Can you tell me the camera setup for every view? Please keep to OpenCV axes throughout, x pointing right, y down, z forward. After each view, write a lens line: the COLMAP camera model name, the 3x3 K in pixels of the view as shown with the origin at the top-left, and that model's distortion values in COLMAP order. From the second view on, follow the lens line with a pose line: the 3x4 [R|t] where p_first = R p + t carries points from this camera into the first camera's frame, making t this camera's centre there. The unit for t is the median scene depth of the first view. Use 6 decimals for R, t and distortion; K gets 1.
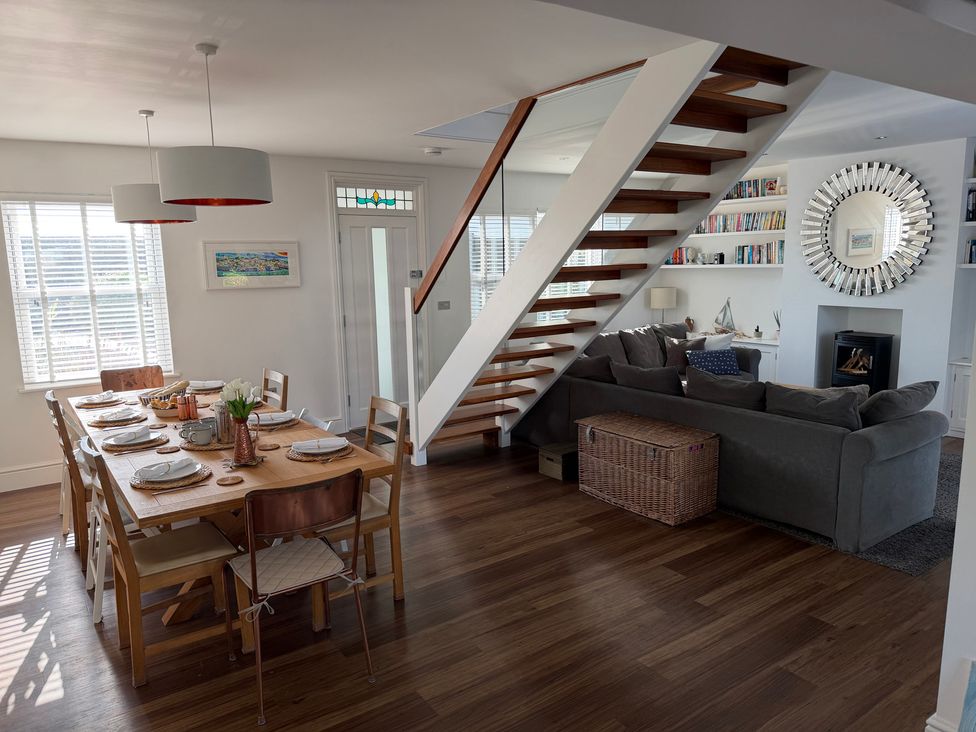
lens RADIAL K [[690.2, 0, 488.0], [0, 690.2, 366.0], [0, 0, 1]] dist [0.010798, -0.001877]
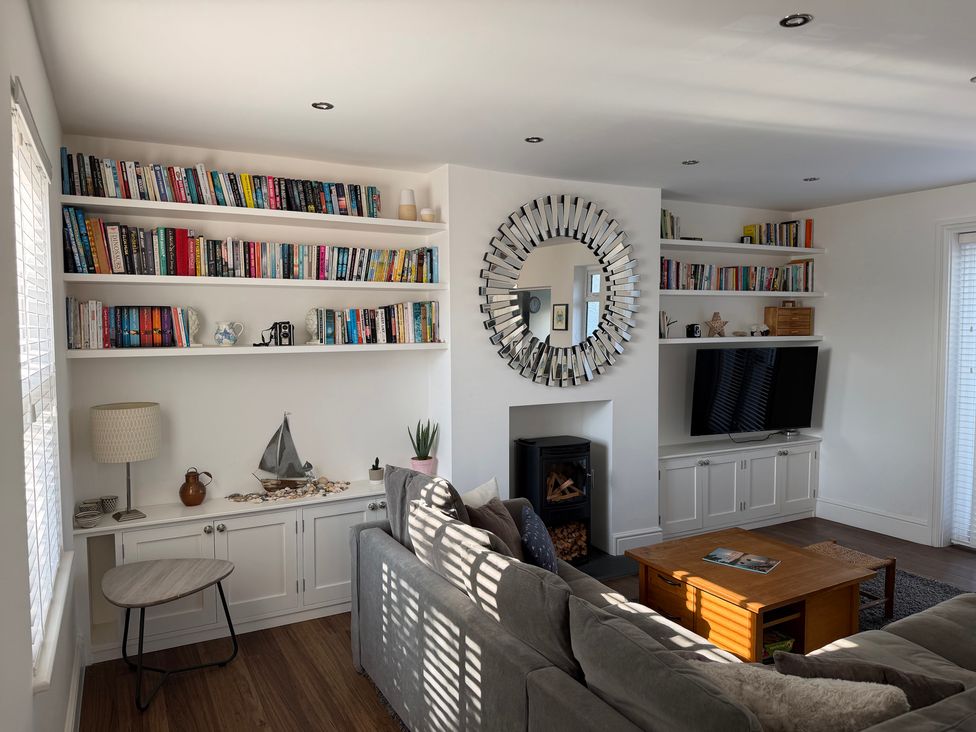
lens RADIAL K [[690.2, 0, 488.0], [0, 690.2, 366.0], [0, 0, 1]] dist [0.010798, -0.001877]
pose [[0.119554, -0.037439, 0.992122, -0.126296], [0.160079, 0.986941, 0.017953, -0.125825], [-0.979838, 0.156671, 0.123986, 0.849708]]
